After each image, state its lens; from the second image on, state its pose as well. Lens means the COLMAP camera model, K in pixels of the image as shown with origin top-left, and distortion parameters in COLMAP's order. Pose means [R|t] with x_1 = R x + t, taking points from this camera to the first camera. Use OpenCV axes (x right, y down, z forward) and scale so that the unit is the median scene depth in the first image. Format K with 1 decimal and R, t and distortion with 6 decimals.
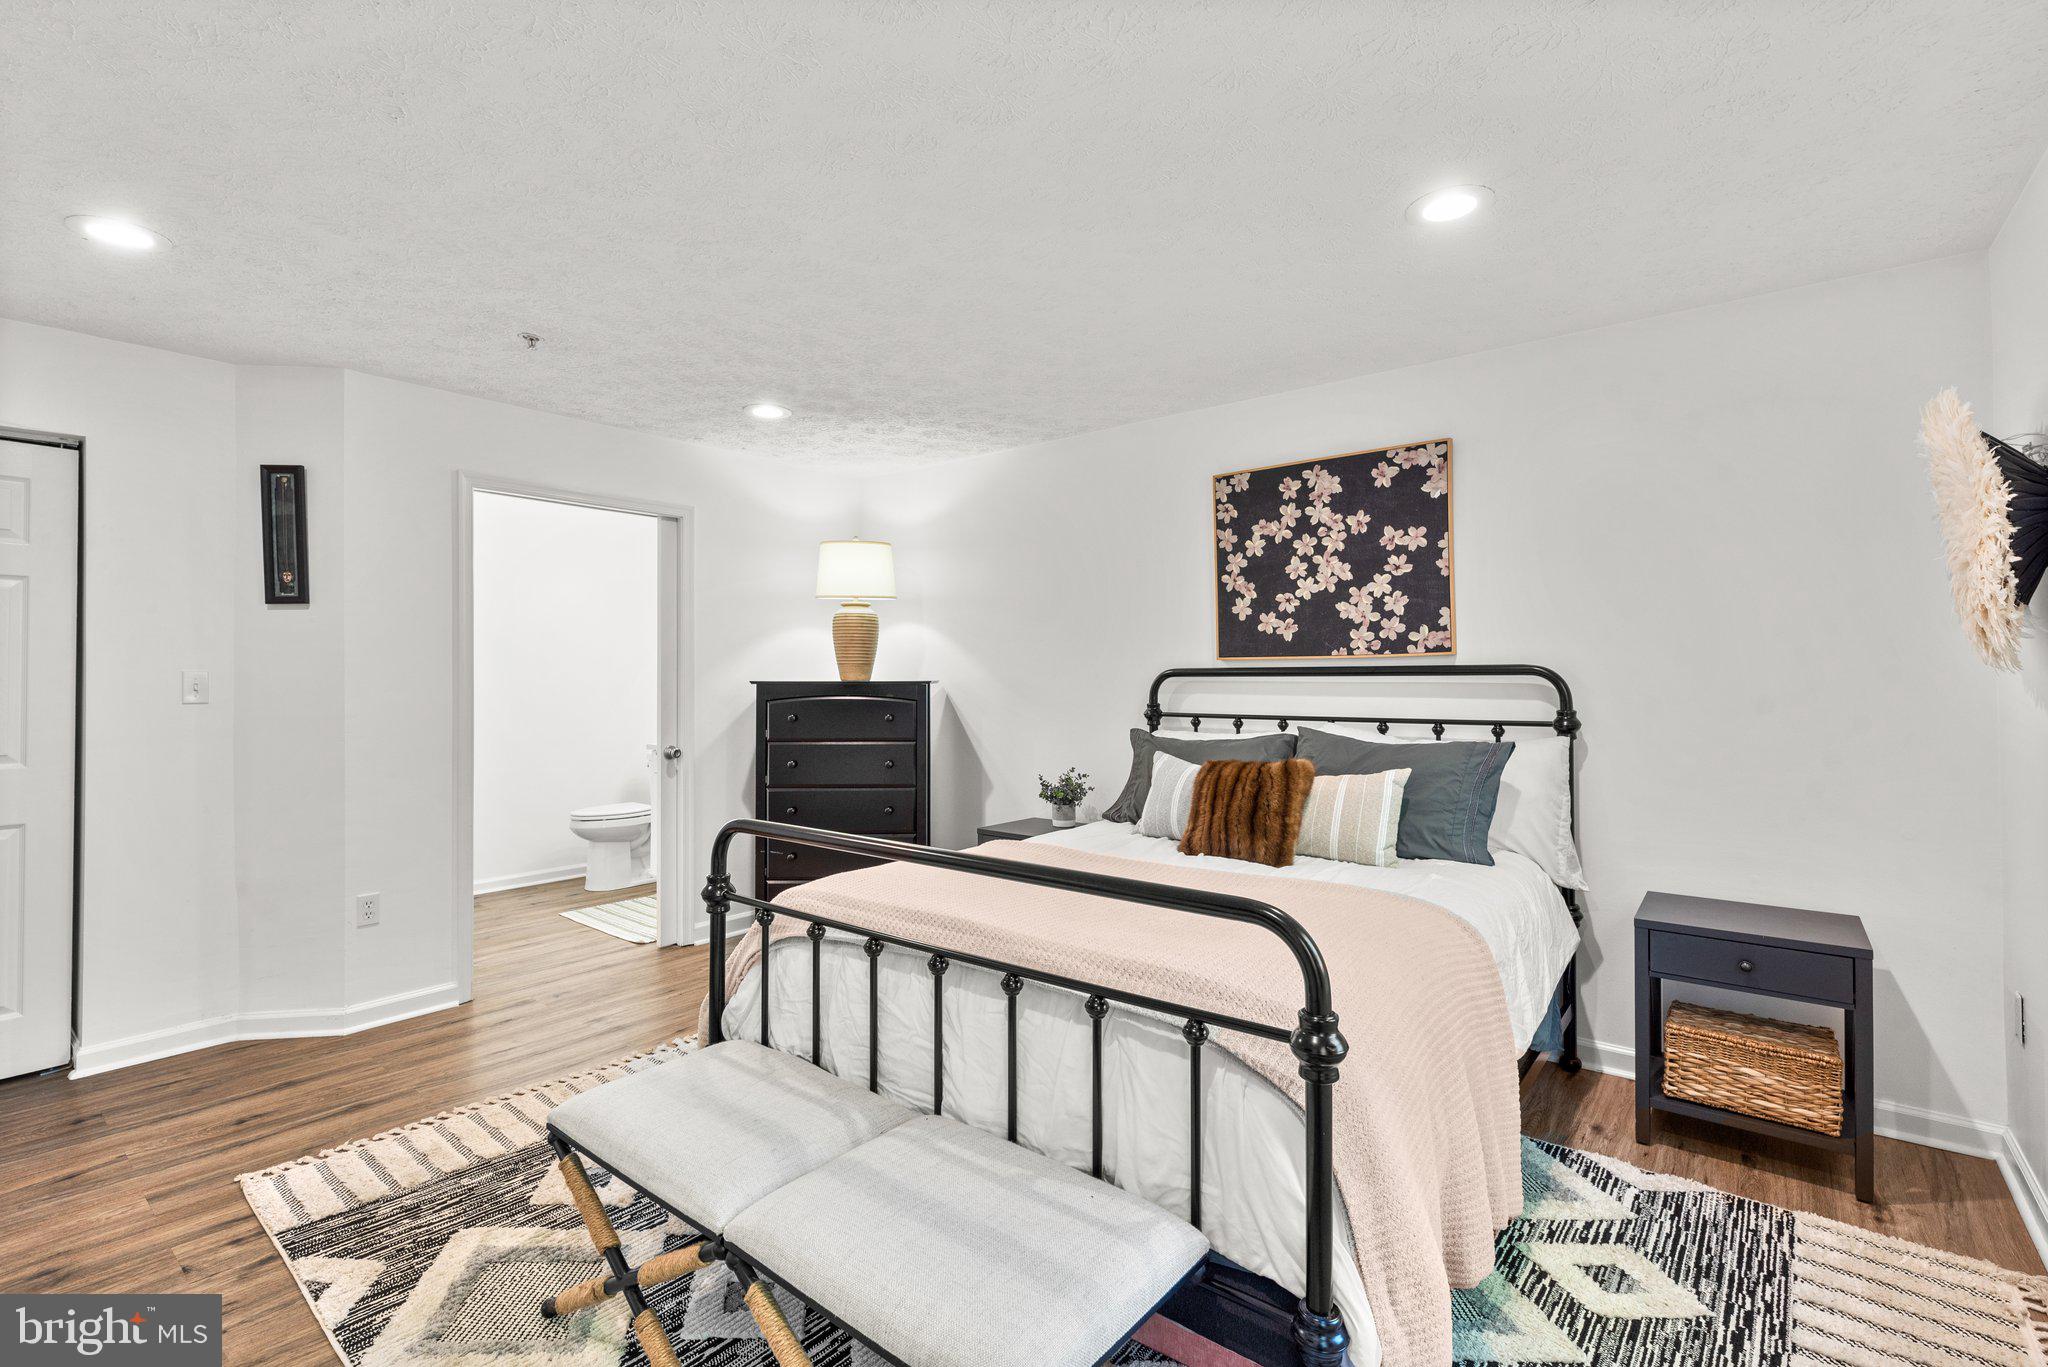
lens RADIAL K [[914.4, 0, 1024.0], [0, 914.4, 683.5], [0, 0, 1]] dist [0.005747, 0.000064]
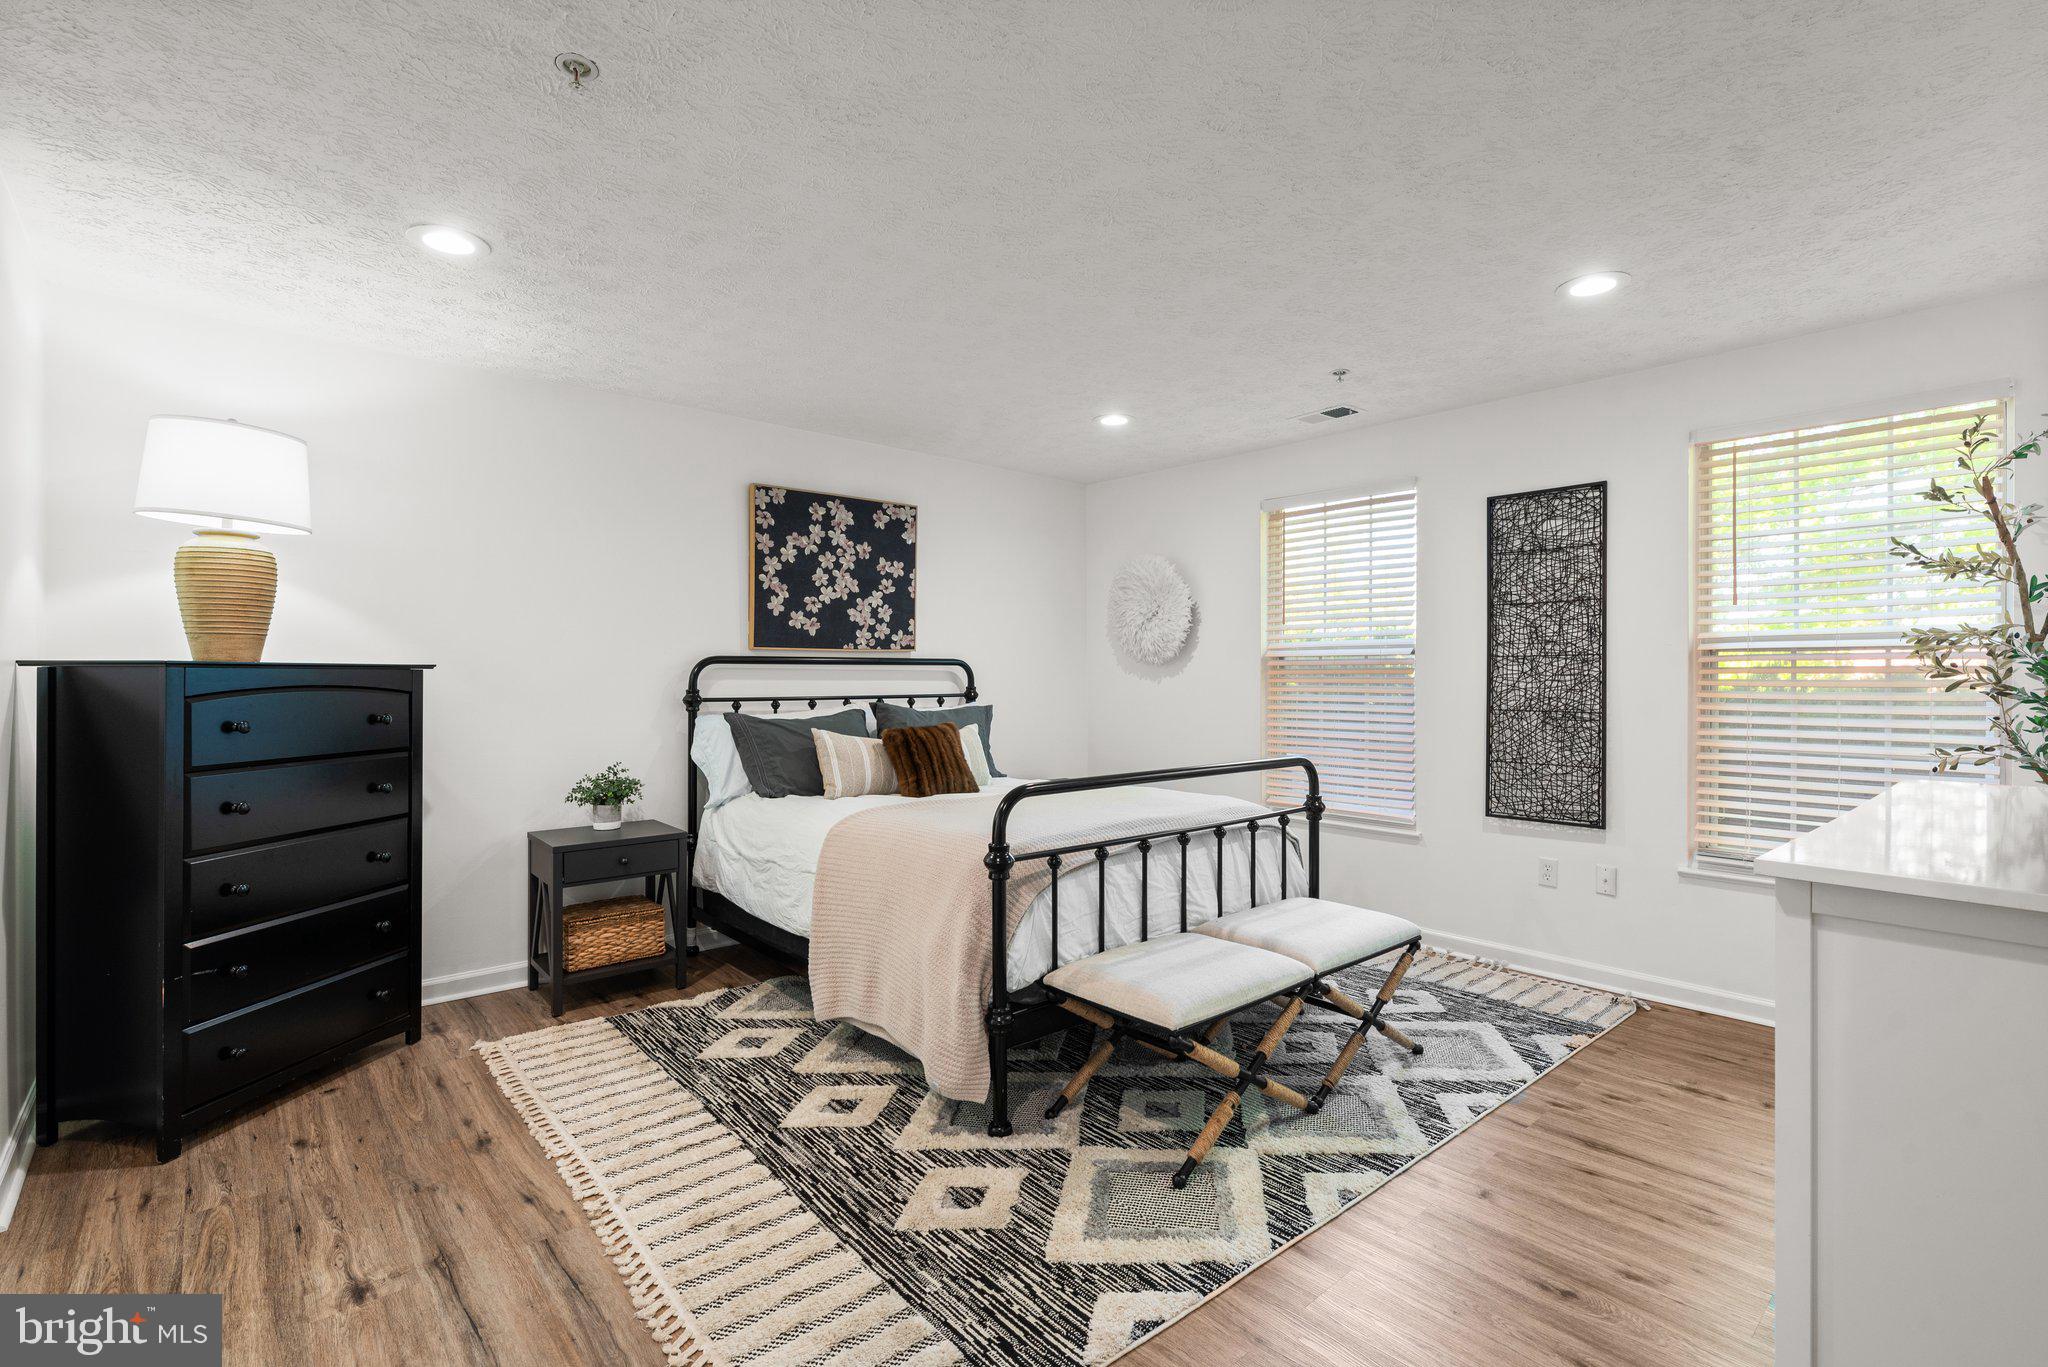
lens RADIAL K [[939.0, 0, 1019.3], [0, 939.0, 678.9], [0, 0, 1]] dist [0.003597, 0.000172]
pose [[0.178379, -0.004027, 0.983954, -0.924976], [0.000532, 0.999992, 0.003996, 0.006633], [-0.983962, -0.000189, 0.178379, 0.516054]]
